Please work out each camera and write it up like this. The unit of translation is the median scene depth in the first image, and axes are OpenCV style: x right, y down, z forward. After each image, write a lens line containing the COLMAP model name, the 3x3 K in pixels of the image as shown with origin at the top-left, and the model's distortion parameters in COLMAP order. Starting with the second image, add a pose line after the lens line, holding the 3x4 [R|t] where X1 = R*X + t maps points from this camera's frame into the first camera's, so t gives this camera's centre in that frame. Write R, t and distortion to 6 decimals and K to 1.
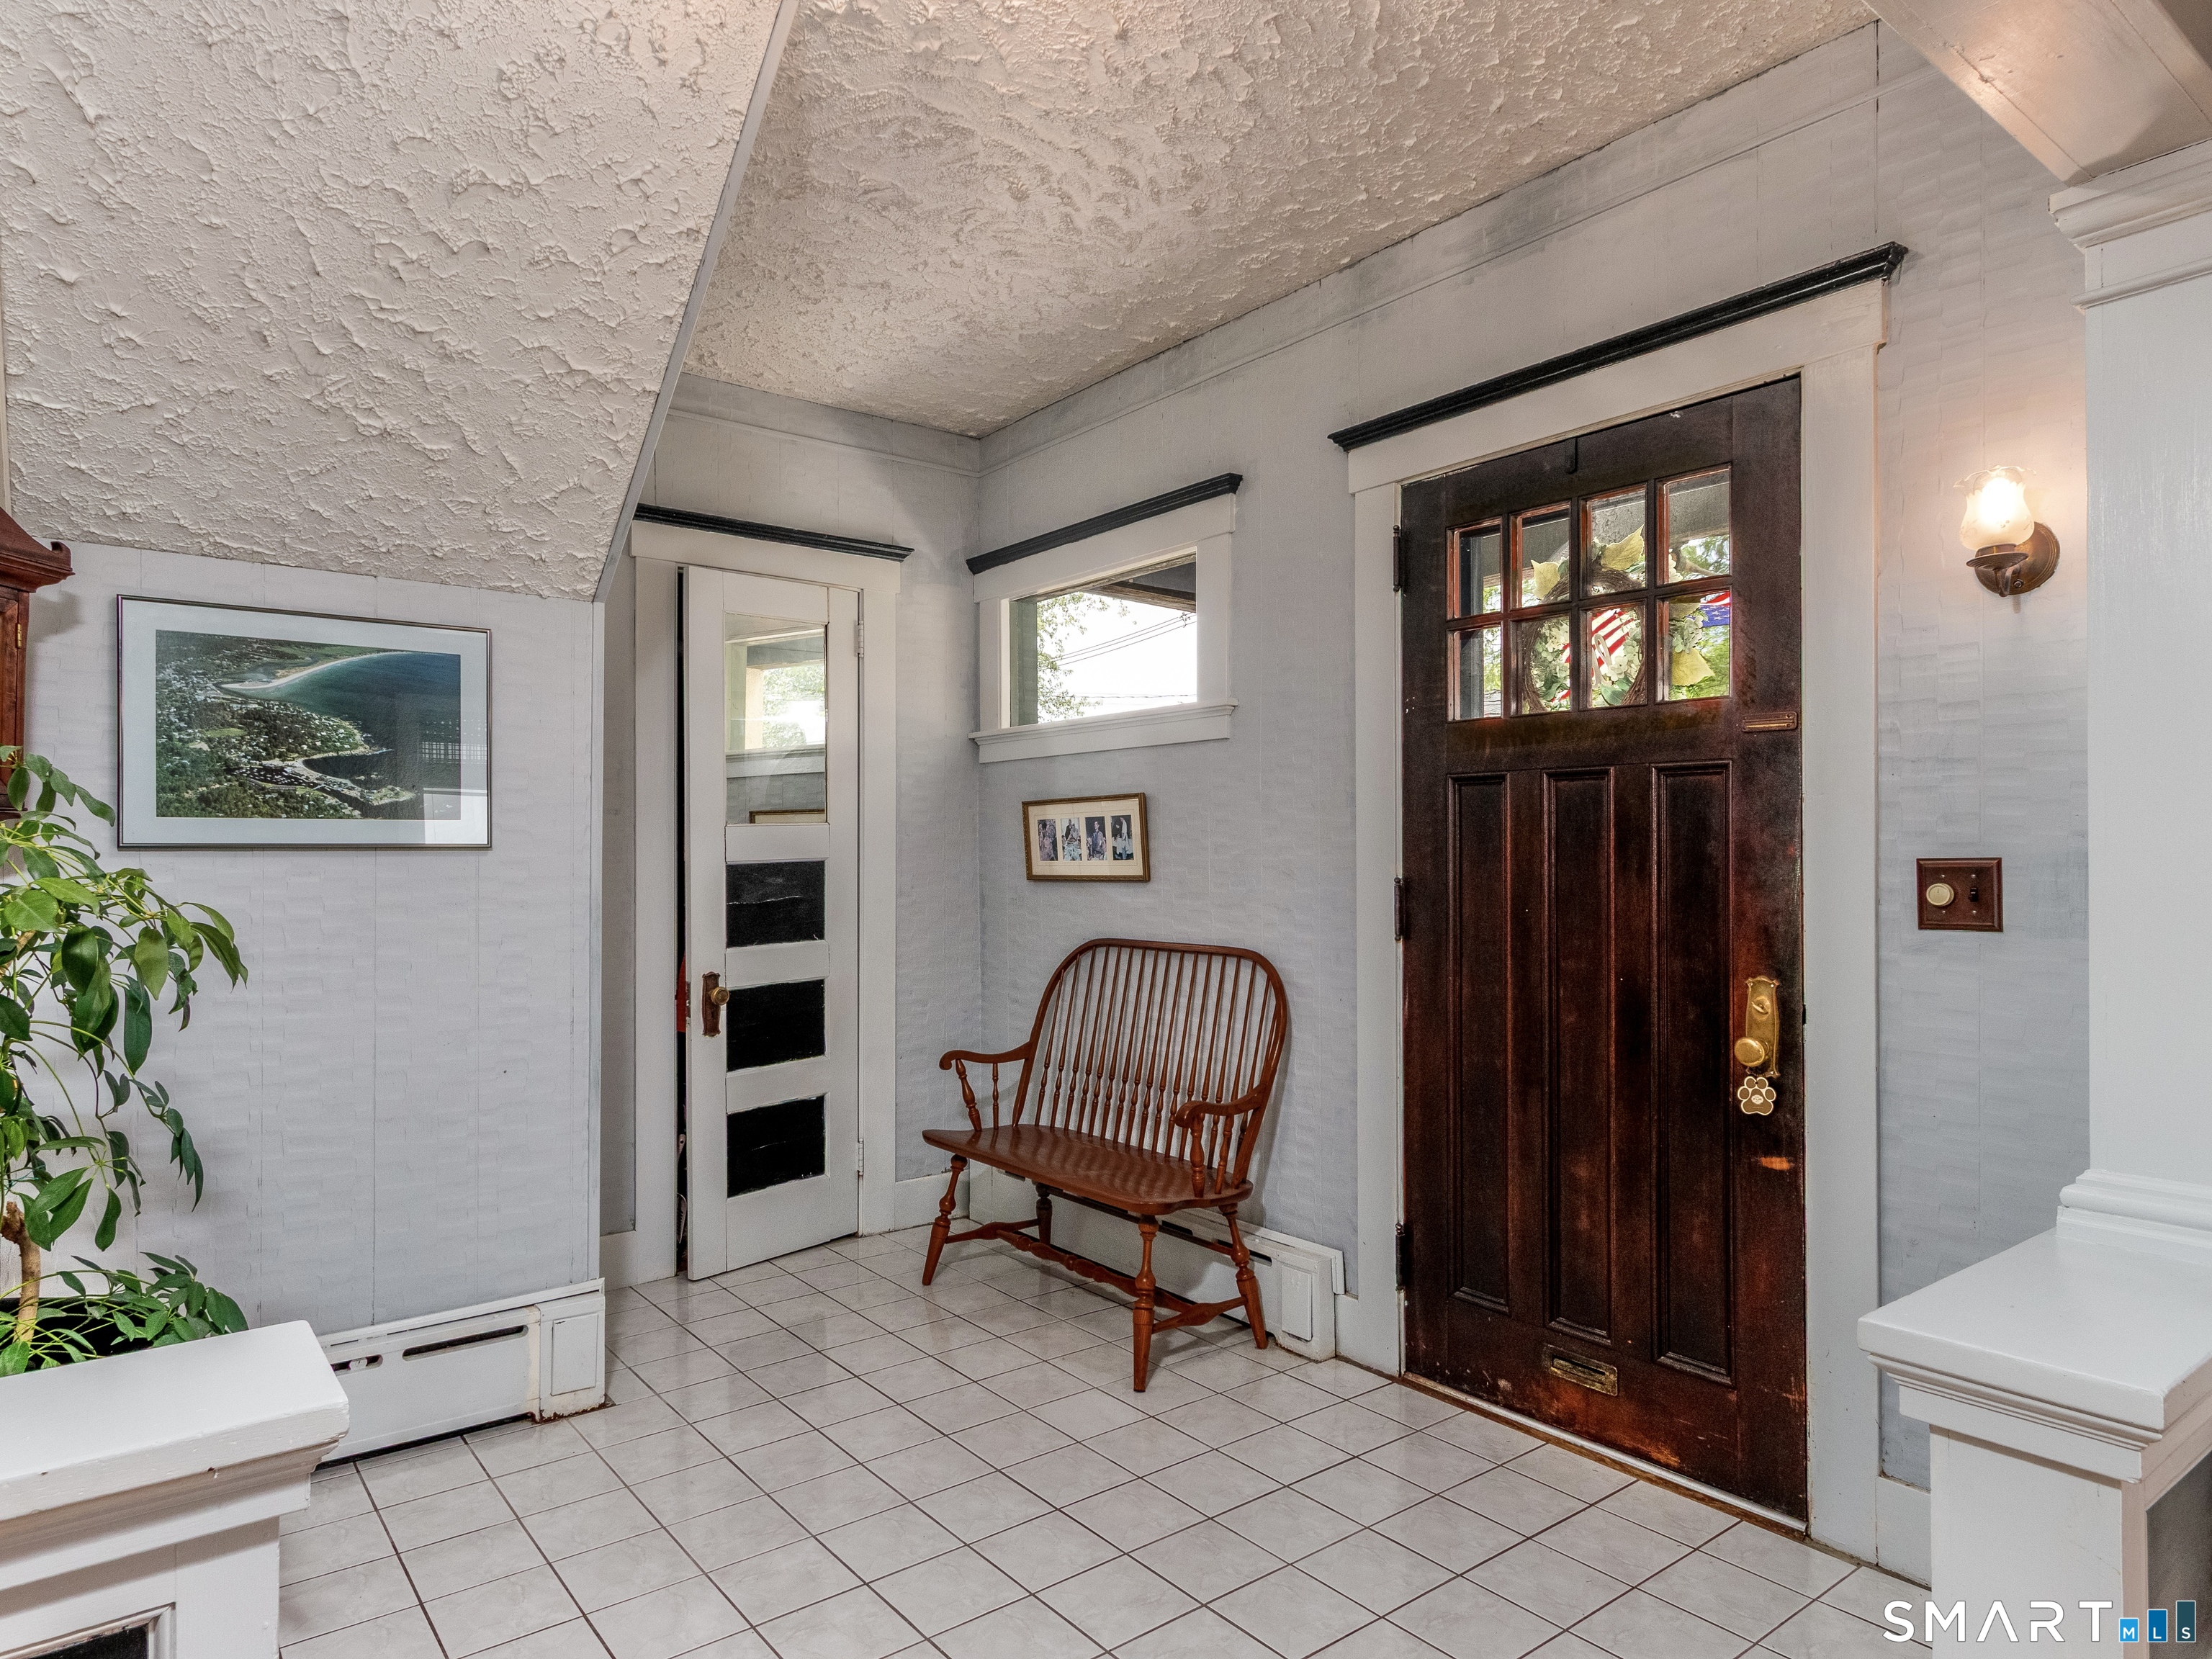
lens RADIAL K [[1322.7, 0, 1111.2], [0, 1322.7, 836.2], [0, 0, 1]] dist [0.008574, -0.005992]
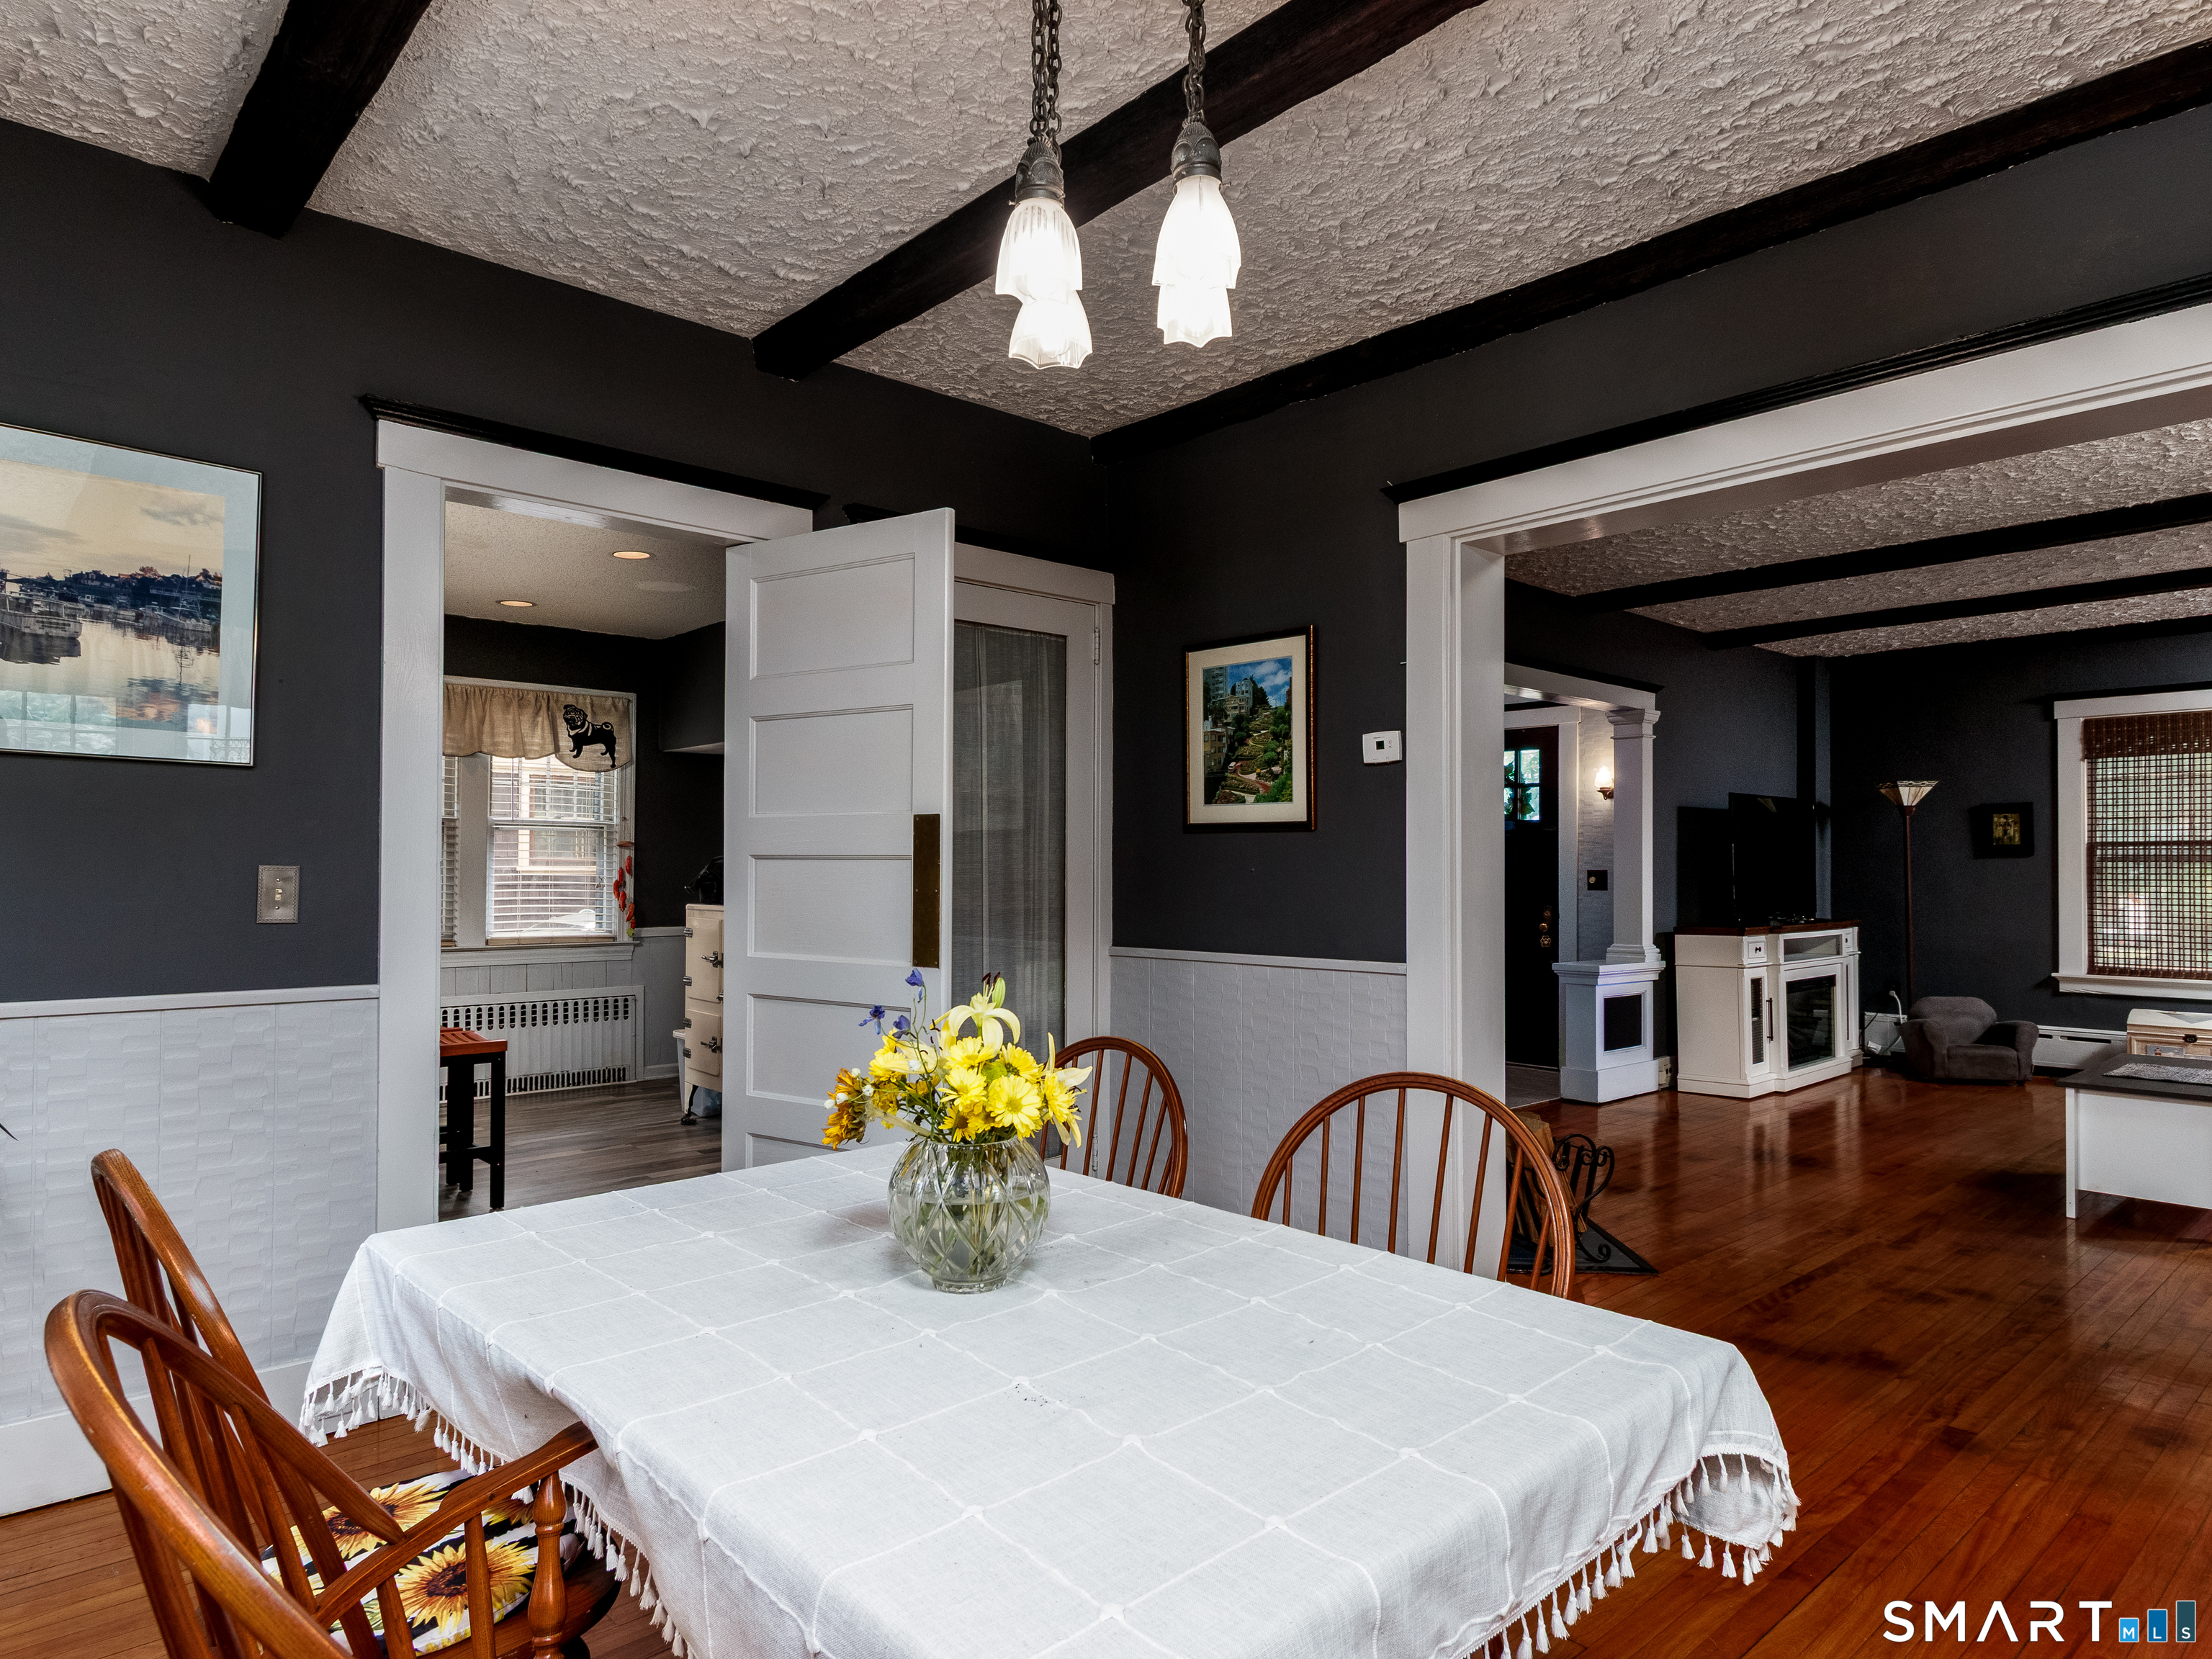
lens RADIAL K [[1322.7, 0, 1076.7], [0, 1322.7, 861.1], [0, 0, 1]] dist [0.008574, -0.005992]
pose [[0.998337, 0.006789, 0.057239, -0.788202], [-0.007468, 0.999904, 0.011659, -0.031105], [-0.057155, -0.012067, 0.998292, -2.018690]]
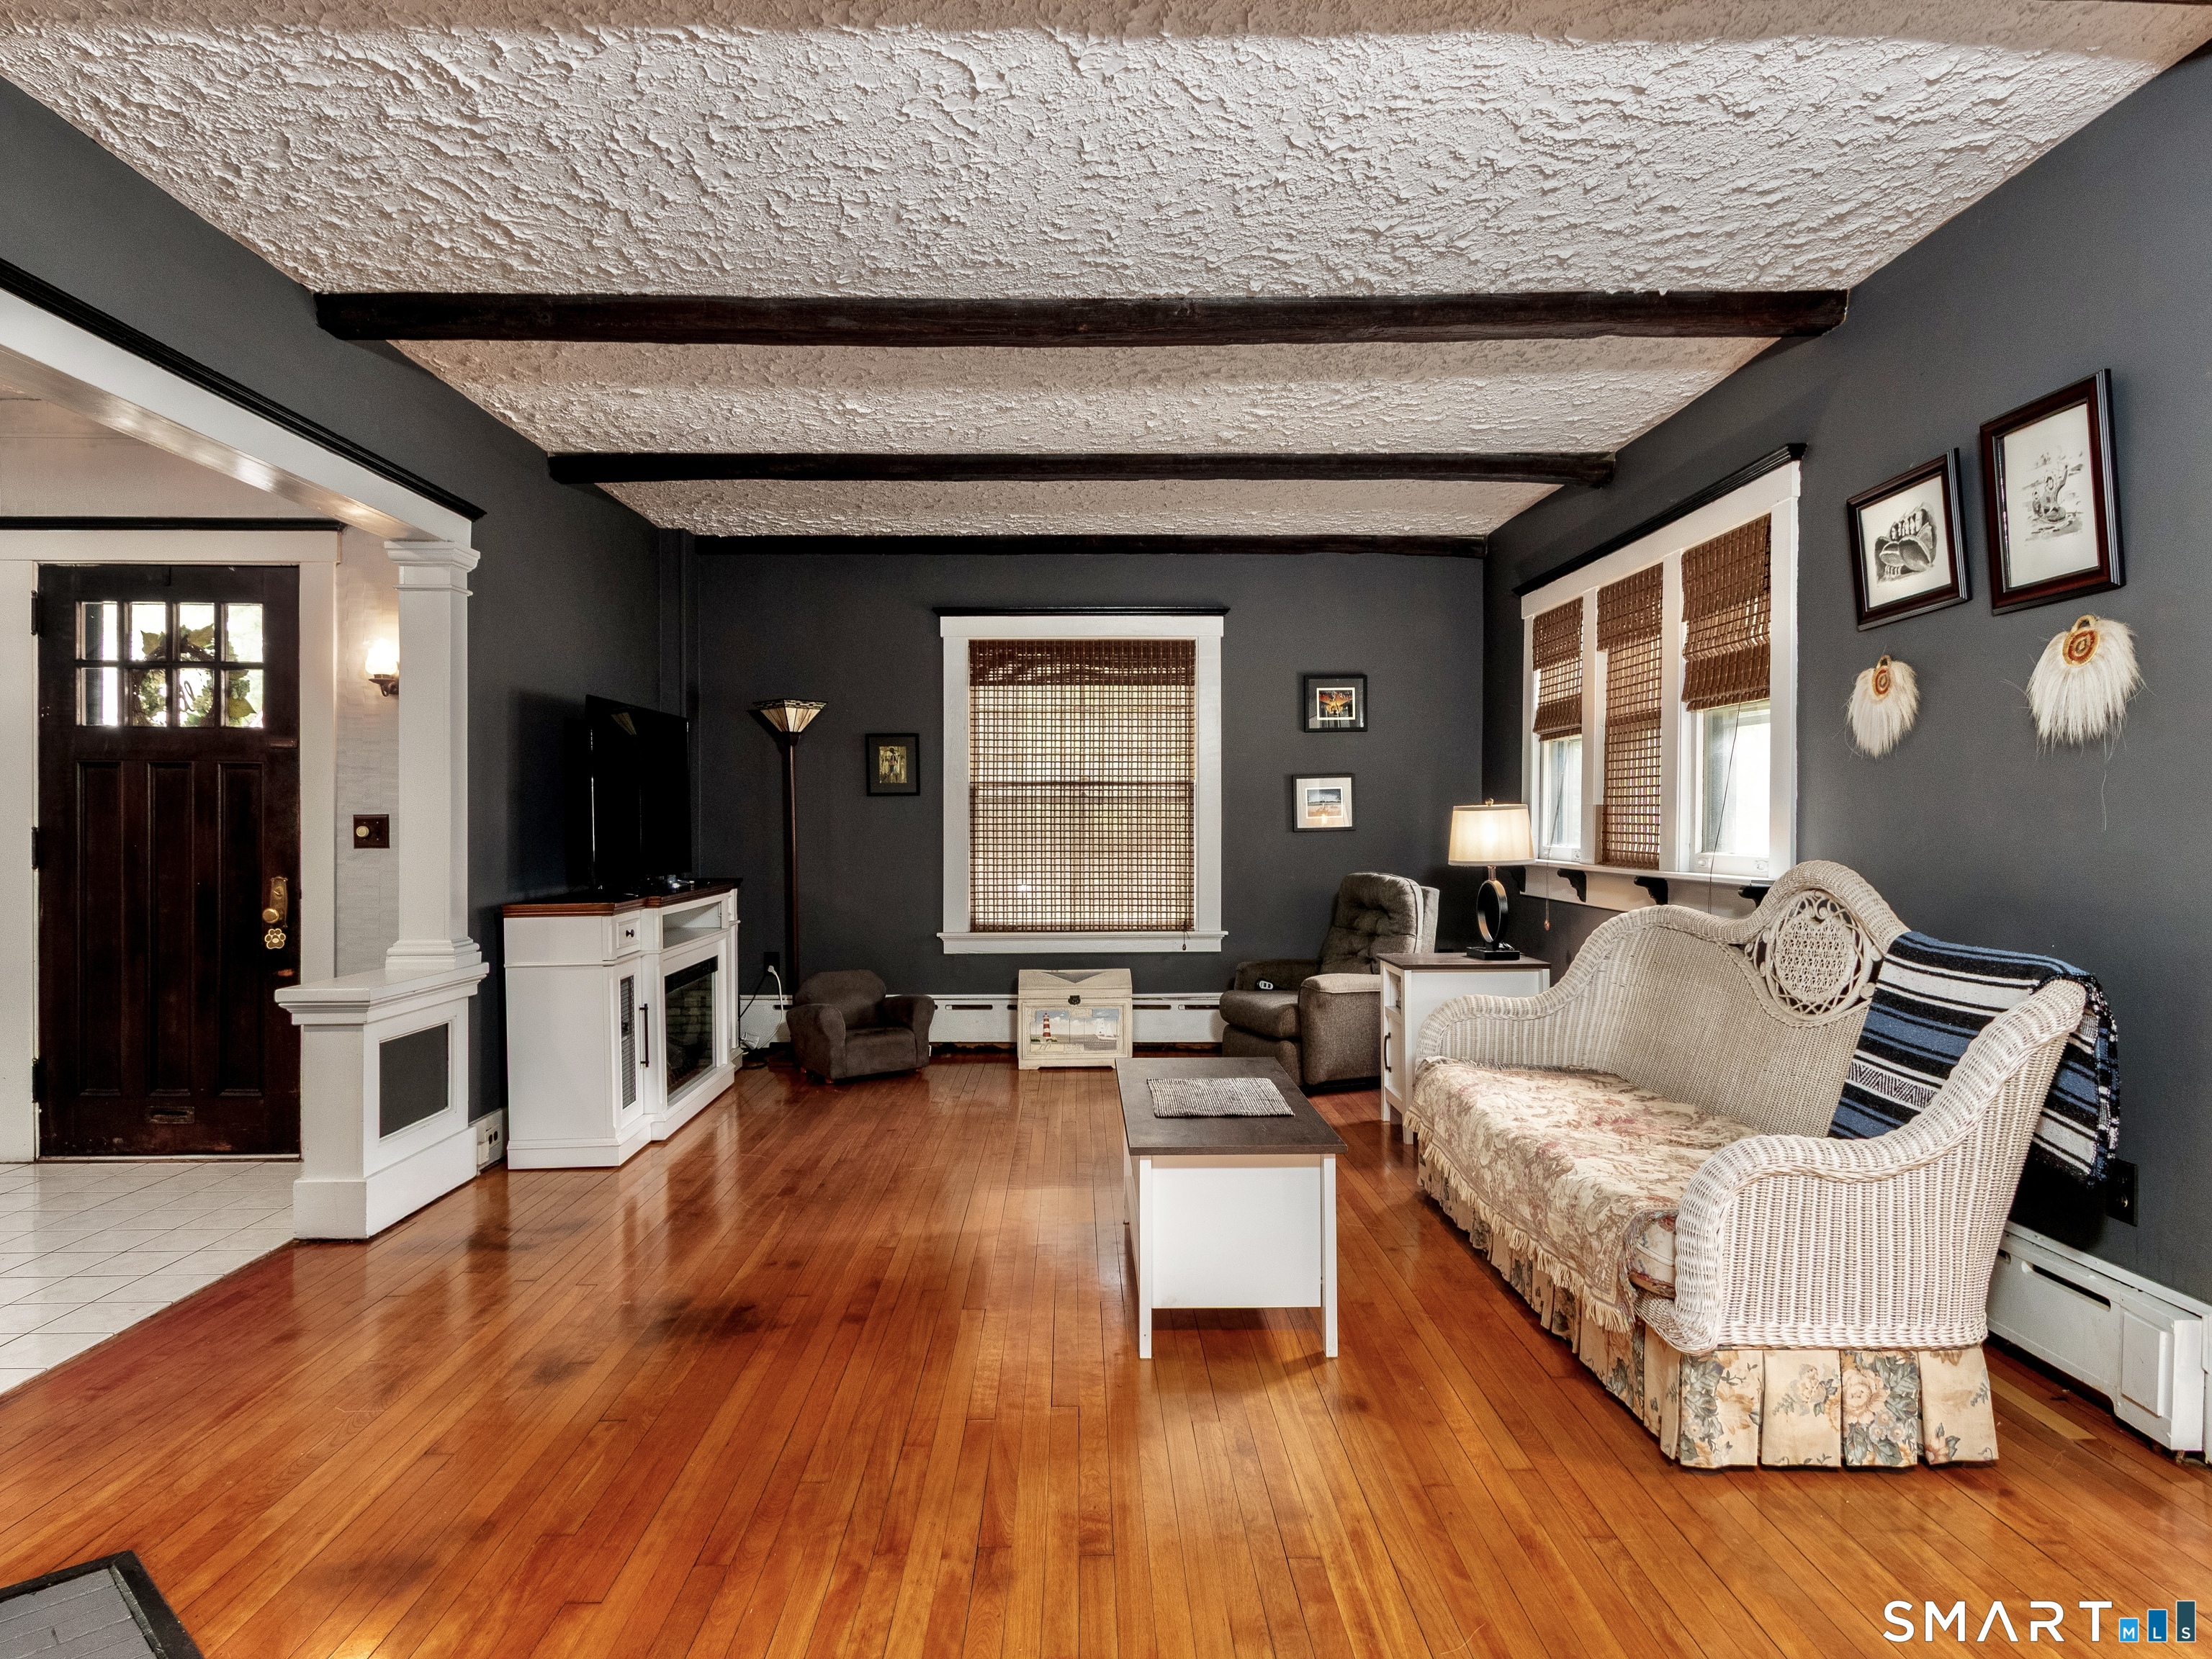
lens RADIAL K [[1322.7, 0, 1097.8], [0, 1322.7, 826.7], [0, 0, 1]] dist [0.008574, -0.005992]
pose [[0.607869, -0.003055, 0.794032, -0.276779], [-0.014497, 0.999783, 0.014945, -0.009920], [-0.793905, -0.020595, 0.607693, -0.984091]]
